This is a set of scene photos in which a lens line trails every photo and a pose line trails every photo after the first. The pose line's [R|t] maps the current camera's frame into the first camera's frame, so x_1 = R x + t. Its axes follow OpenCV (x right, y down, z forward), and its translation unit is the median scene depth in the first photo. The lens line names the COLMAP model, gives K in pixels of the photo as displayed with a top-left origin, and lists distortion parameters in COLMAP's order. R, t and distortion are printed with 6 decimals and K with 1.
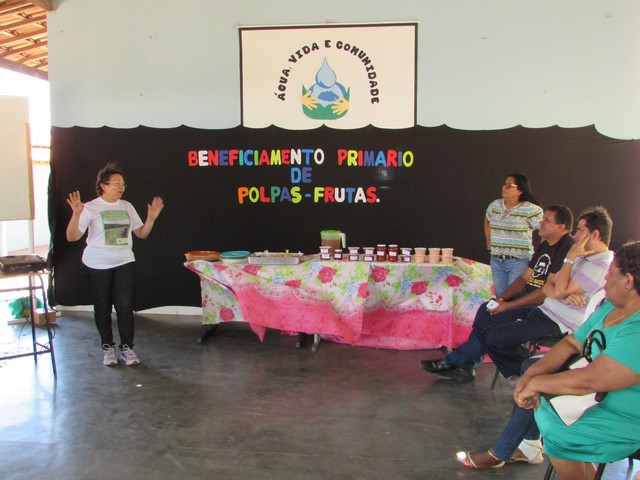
lens RADIAL K [[640.8, 0, 320.0], [0, 640.8, 240.0], [0, 0, 1]] dist [-0.036362, -0.006211]
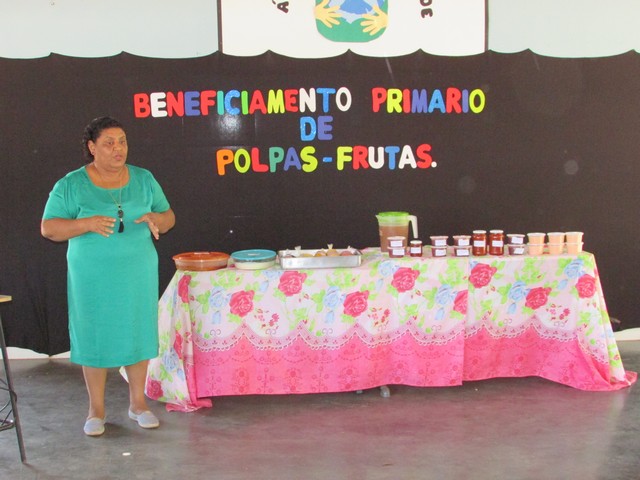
lens RADIAL K [[991.7, 0, 320.0], [0, 991.7, 240.0], [0, 0, 1]] dist [-0.071407, 0.024994]
pose [[0.982308, -0.040404, 0.182863, -0.214084], [0.038287, 0.999153, 0.015090, -0.004004], [-0.183318, -0.007822, 0.983023, 0.017962]]
